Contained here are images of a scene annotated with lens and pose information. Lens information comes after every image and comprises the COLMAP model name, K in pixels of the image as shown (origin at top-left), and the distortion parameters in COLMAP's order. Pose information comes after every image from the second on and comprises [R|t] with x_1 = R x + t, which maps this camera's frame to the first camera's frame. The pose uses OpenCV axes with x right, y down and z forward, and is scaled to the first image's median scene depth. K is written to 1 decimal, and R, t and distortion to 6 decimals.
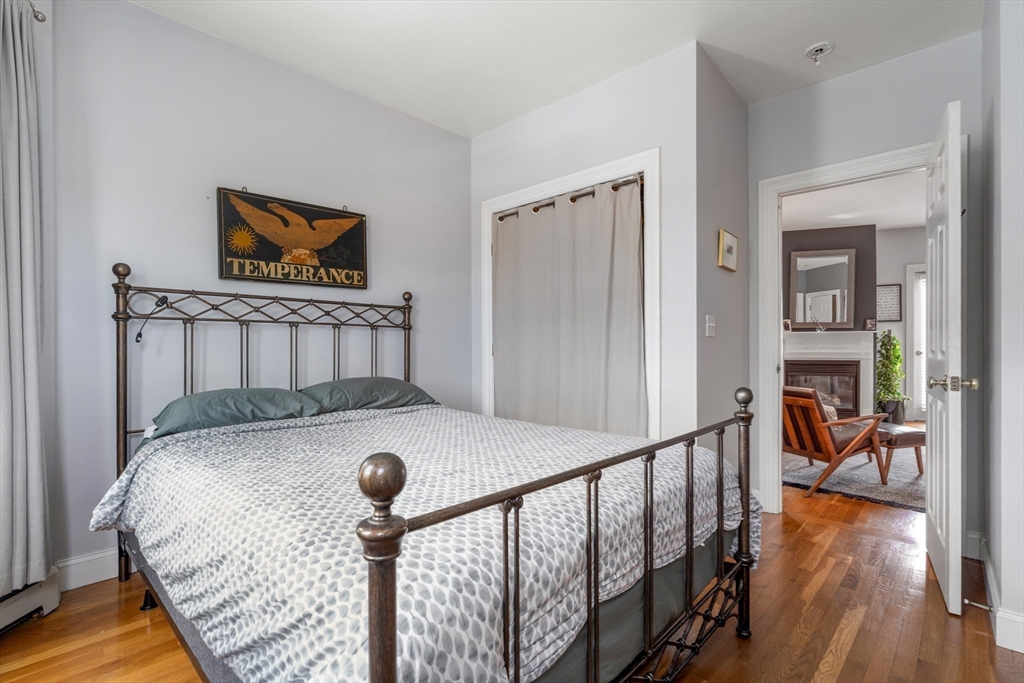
lens RADIAL K [[459.8, 0, 510.4], [0, 459.8, 345.4], [0, 0, 1]] dist [0.000744, 0.000110]
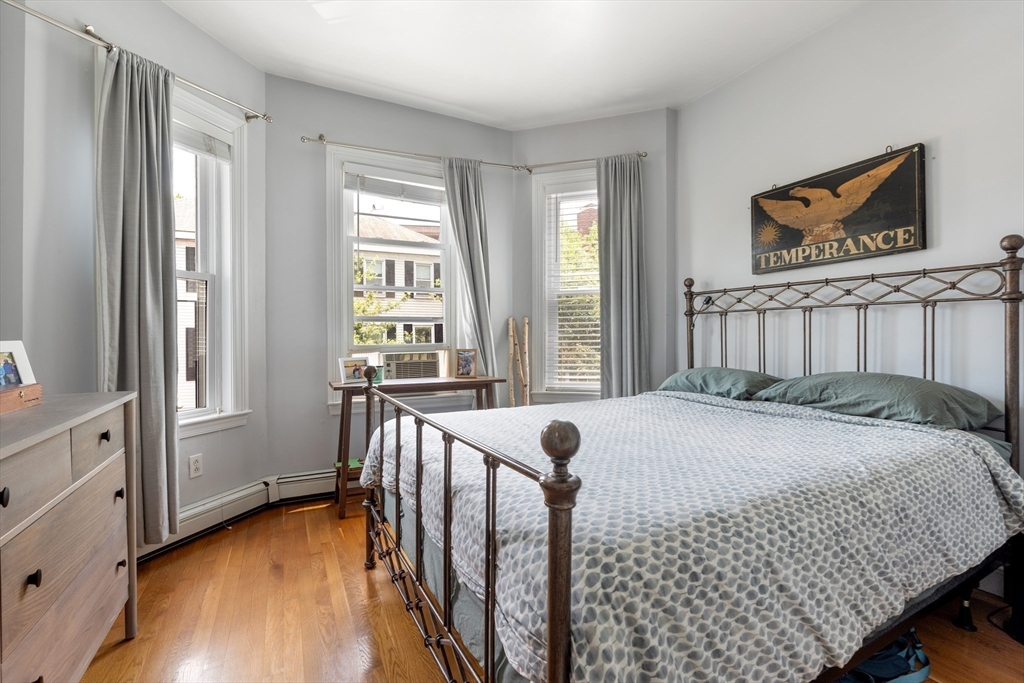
lens RADIAL K [[459.8, 0, 510.4], [0, 459.8, 345.4], [0, 0, 1]] dist [0.000744, 0.000110]
pose [[-0.299886, 0.024657, -0.953656, 0.603786], [0.008233, 0.999696, 0.023259, 0.002348], [0.953940, -0.000877, -0.299998, 0.684940]]
